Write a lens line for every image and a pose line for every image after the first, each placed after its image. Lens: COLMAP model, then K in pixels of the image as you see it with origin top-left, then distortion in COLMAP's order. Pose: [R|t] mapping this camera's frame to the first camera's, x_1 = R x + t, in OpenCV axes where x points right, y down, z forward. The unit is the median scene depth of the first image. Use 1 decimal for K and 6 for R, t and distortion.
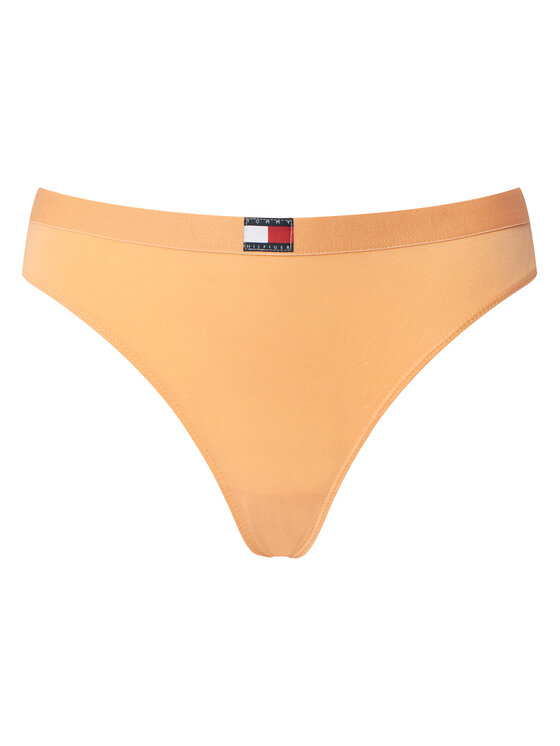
lens RADIAL K [[2067.4, 0, 280.0], [0, 2067.4, 373.0], [0, 0, 1]] dist [0.008971, -0.272672]
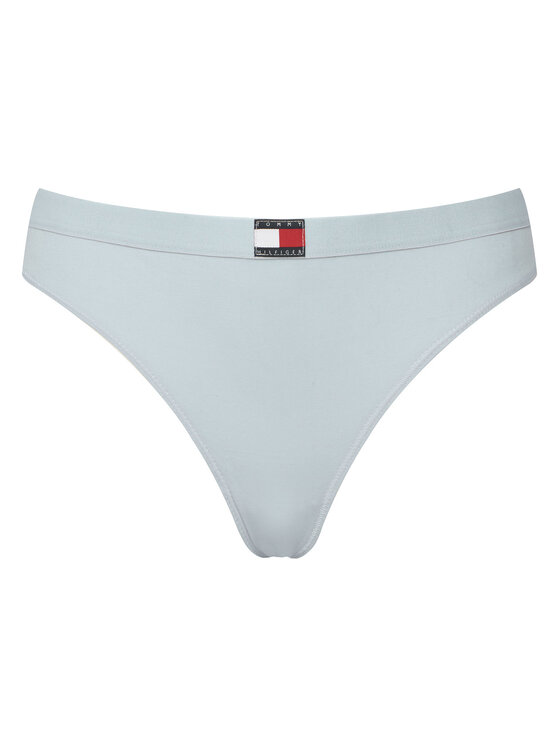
lens RADIAL K [[1775.0, 0, 280.0], [0, 1775.0, 373.0], [0, 0, 1]] dist [-0.090323, -0.064020]
pose [[0.999793, 0.001071, -0.020323, 0.017253], [-0.000891, 0.999961, 0.008833, -0.007464], [0.020332, -0.008813, 0.999754, 0.138446]]
